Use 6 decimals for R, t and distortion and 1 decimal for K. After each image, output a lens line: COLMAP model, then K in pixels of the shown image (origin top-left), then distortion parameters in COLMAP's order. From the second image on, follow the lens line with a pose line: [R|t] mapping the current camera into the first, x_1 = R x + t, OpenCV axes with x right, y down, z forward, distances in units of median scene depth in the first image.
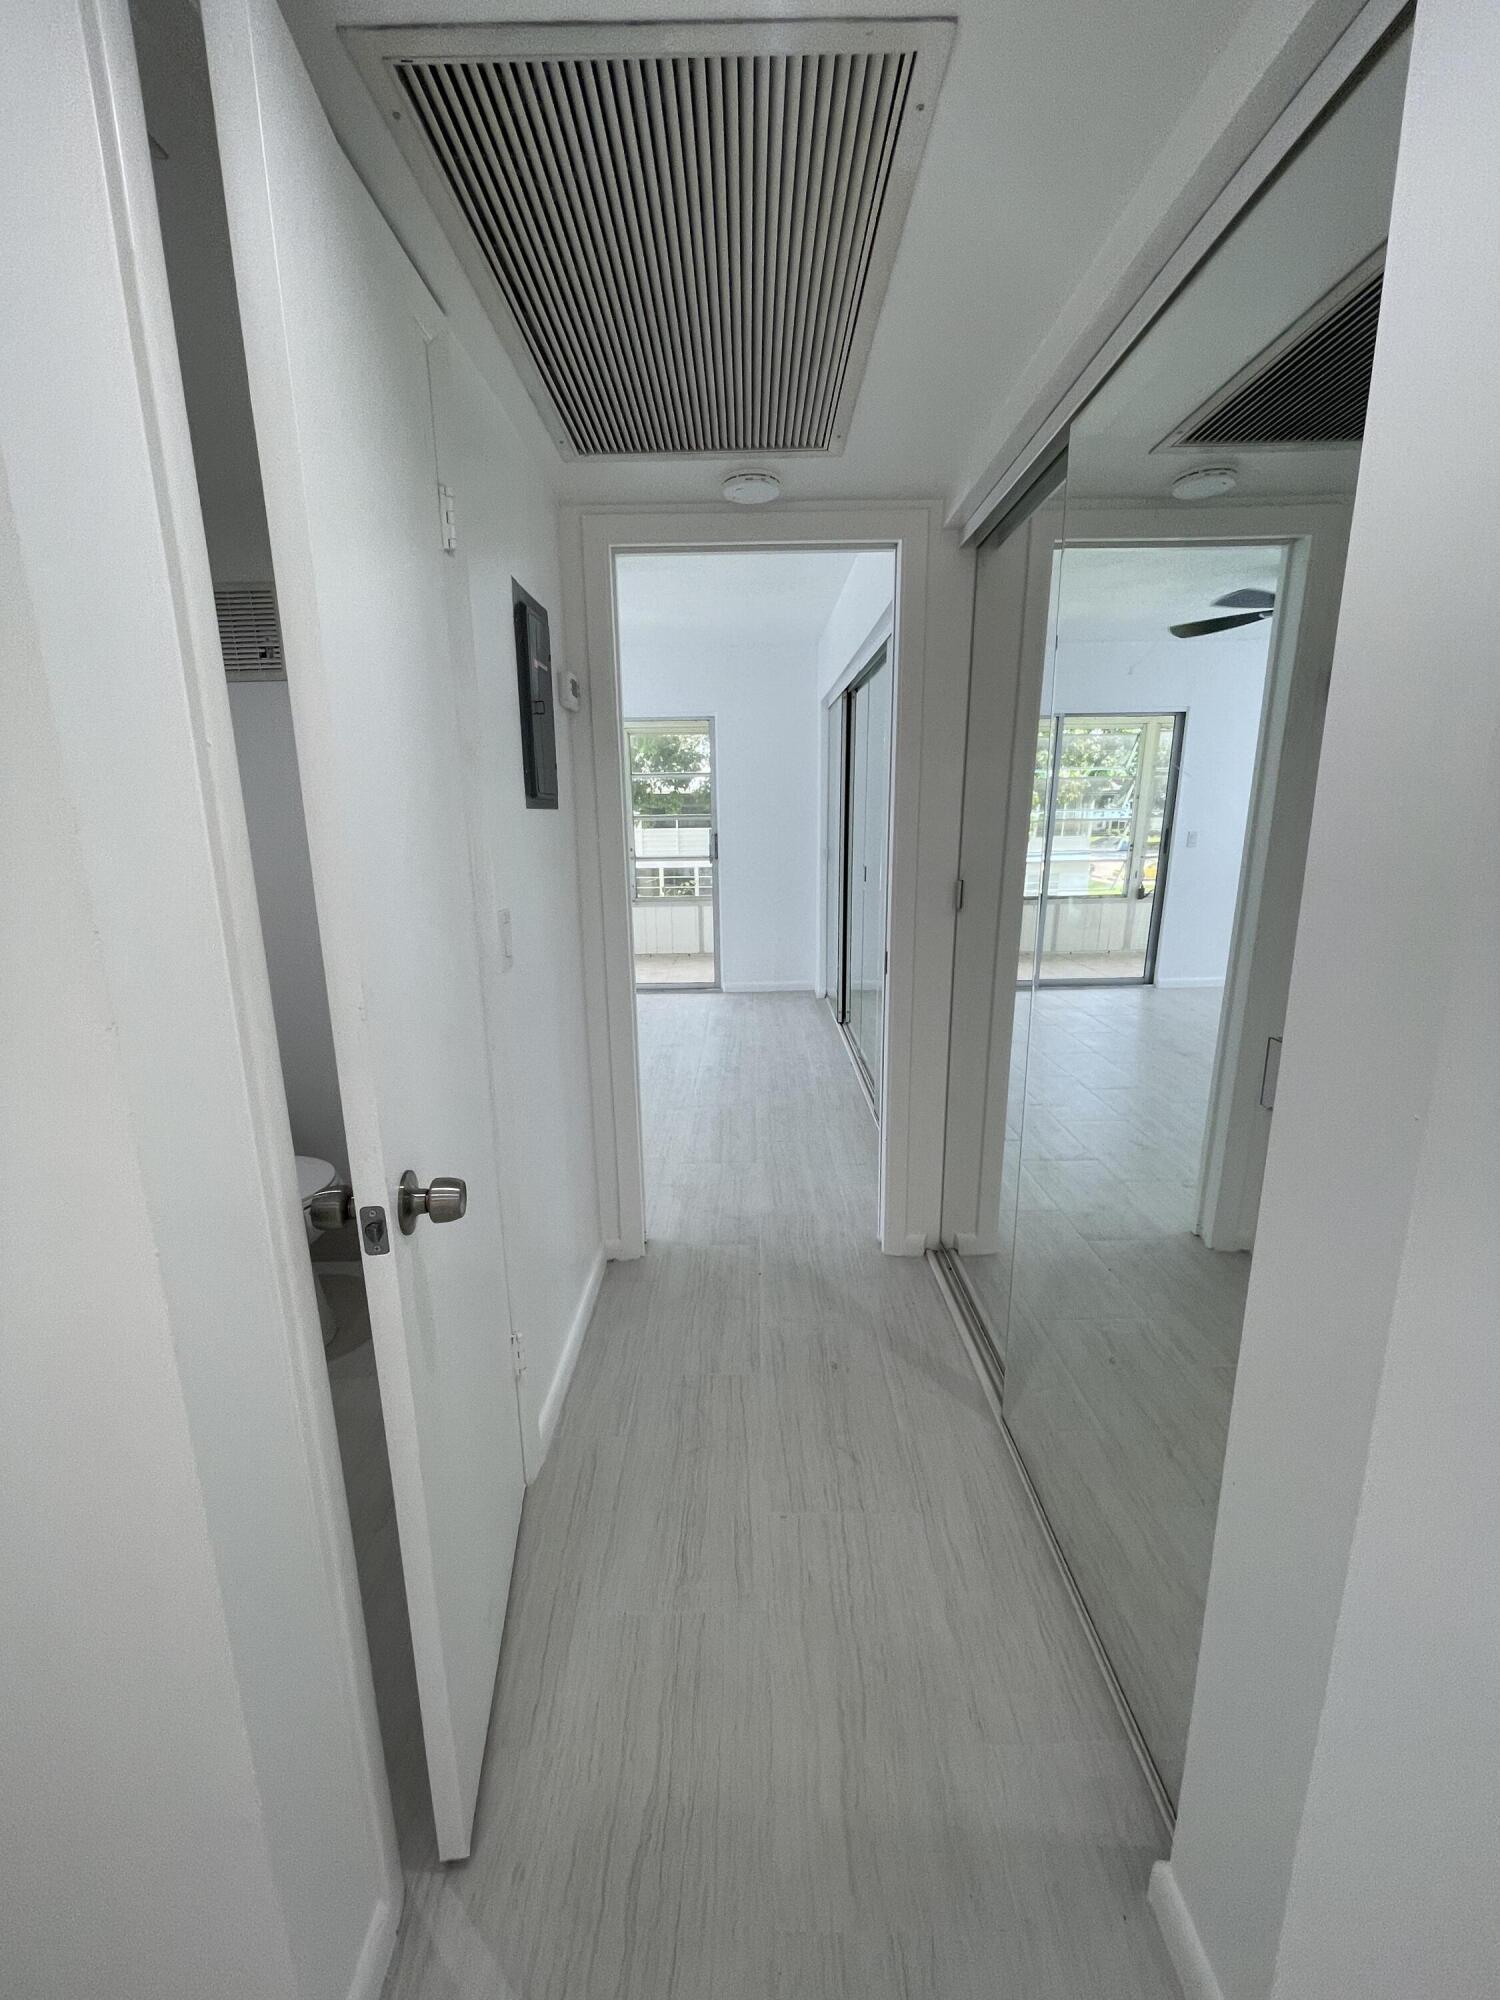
lens RADIAL K [[806.1, 0, 746.9], [0, 806.1, 984.2], [0, 0, 1]] dist [-0.001272, 0.000071]
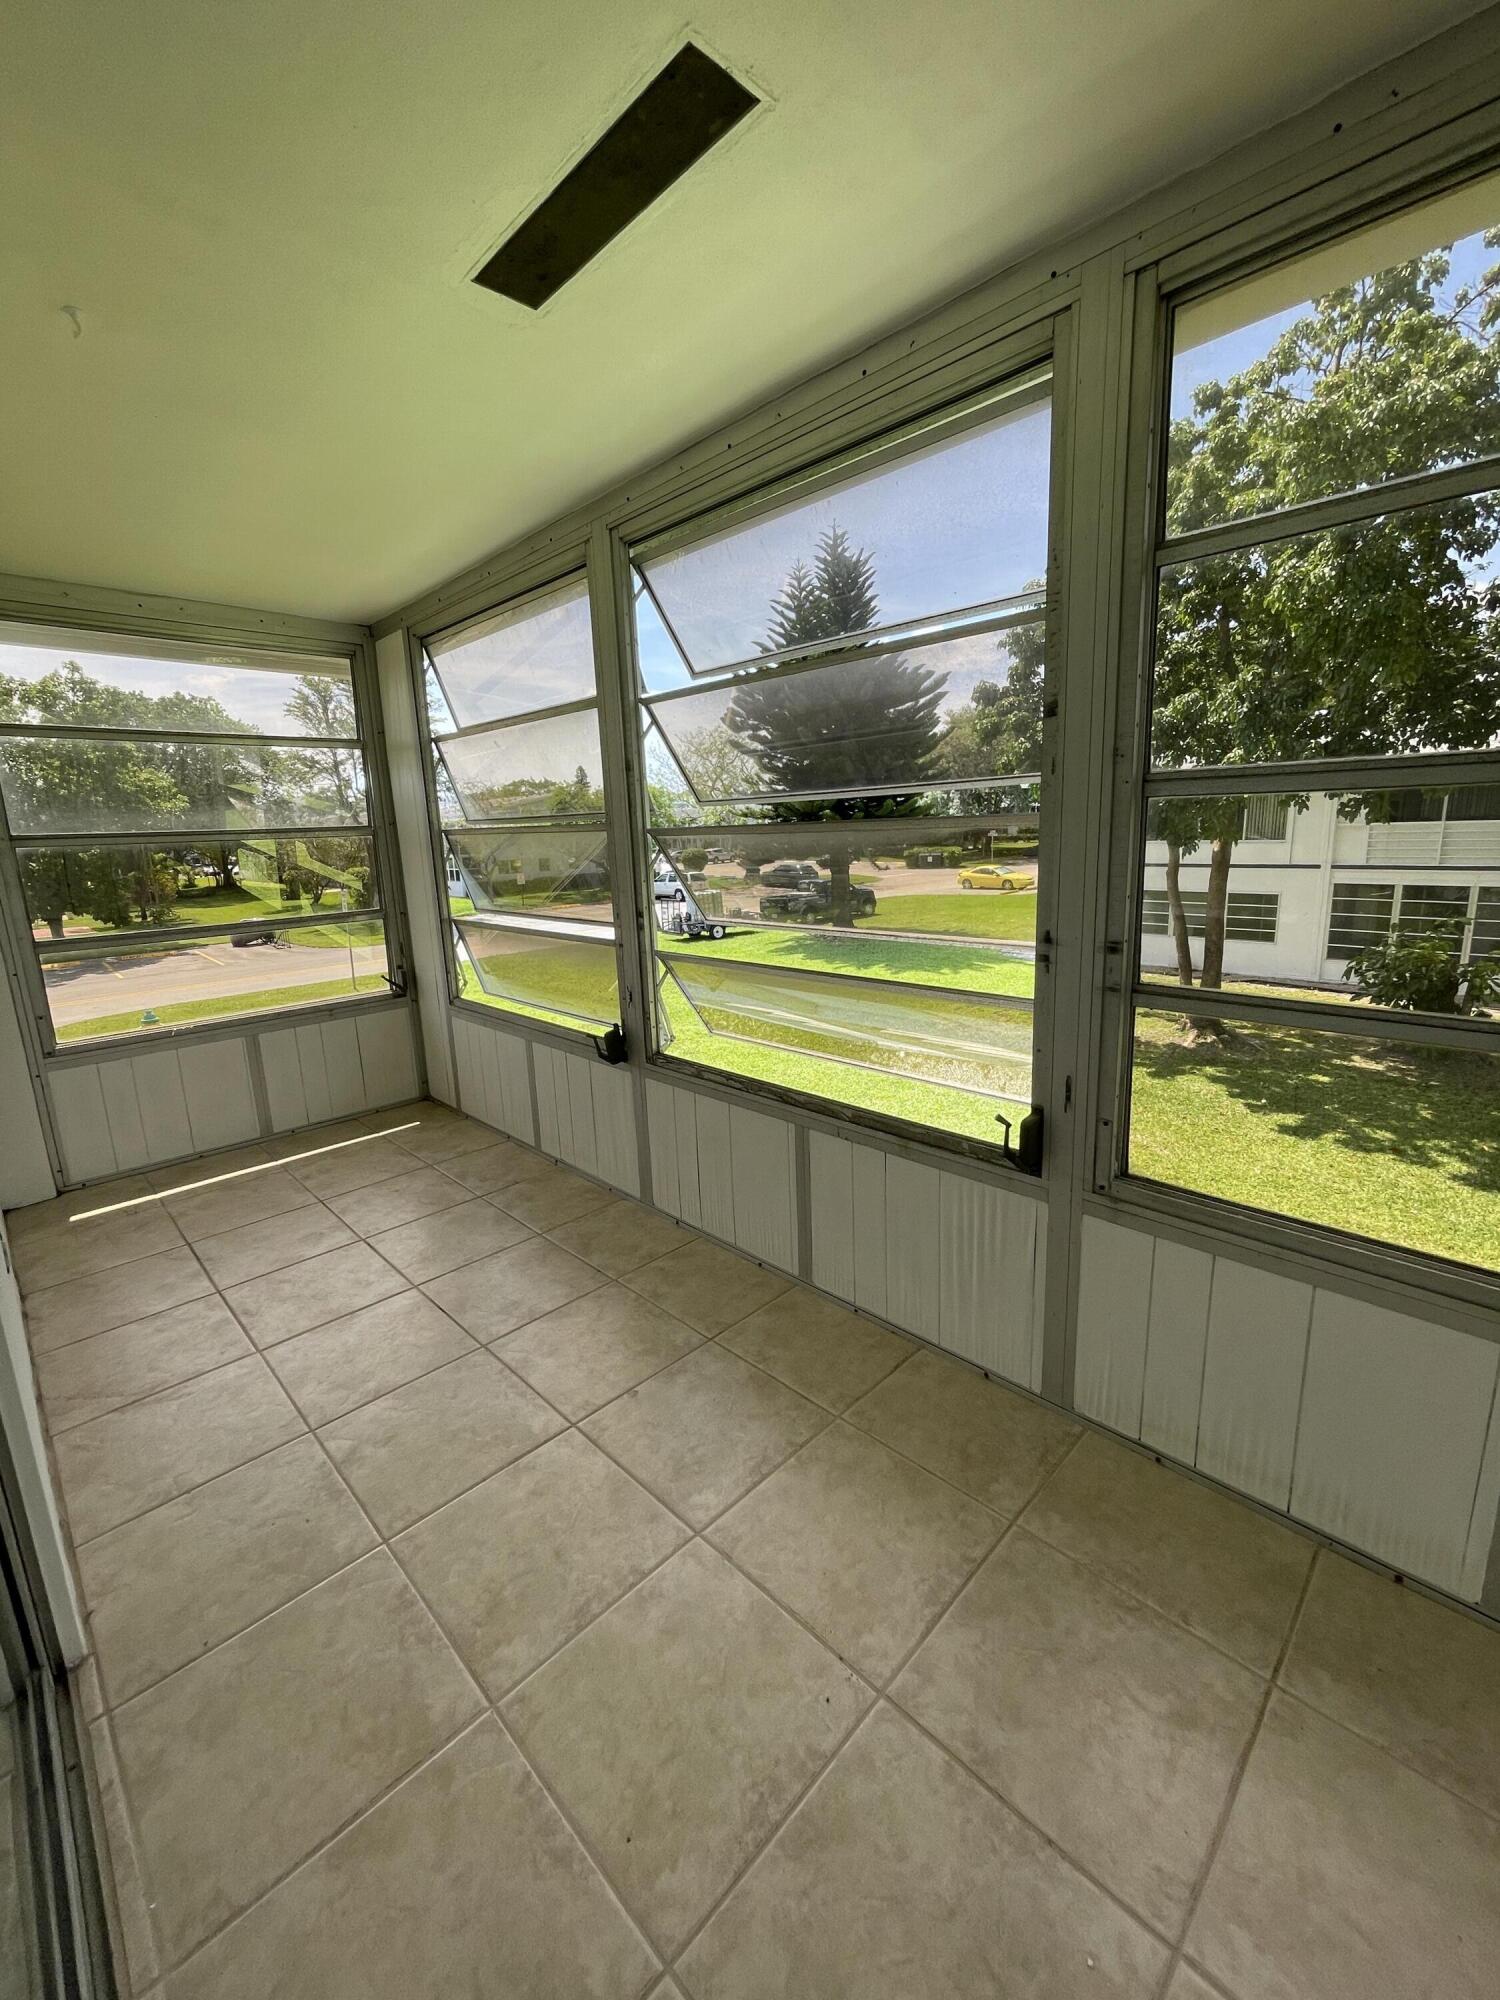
lens RADIAL K [[806.1, 0, 746.9], [0, 806.1, 984.2], [0, 0, 1]] dist [-0.001272, 0.000071]
pose [[0.704997, 0.128281, -0.697512, -0.025951], [-0.123759, 0.990668, 0.057109, -0.061137], [0.698329, 0.046062, 0.714294, 0.300313]]
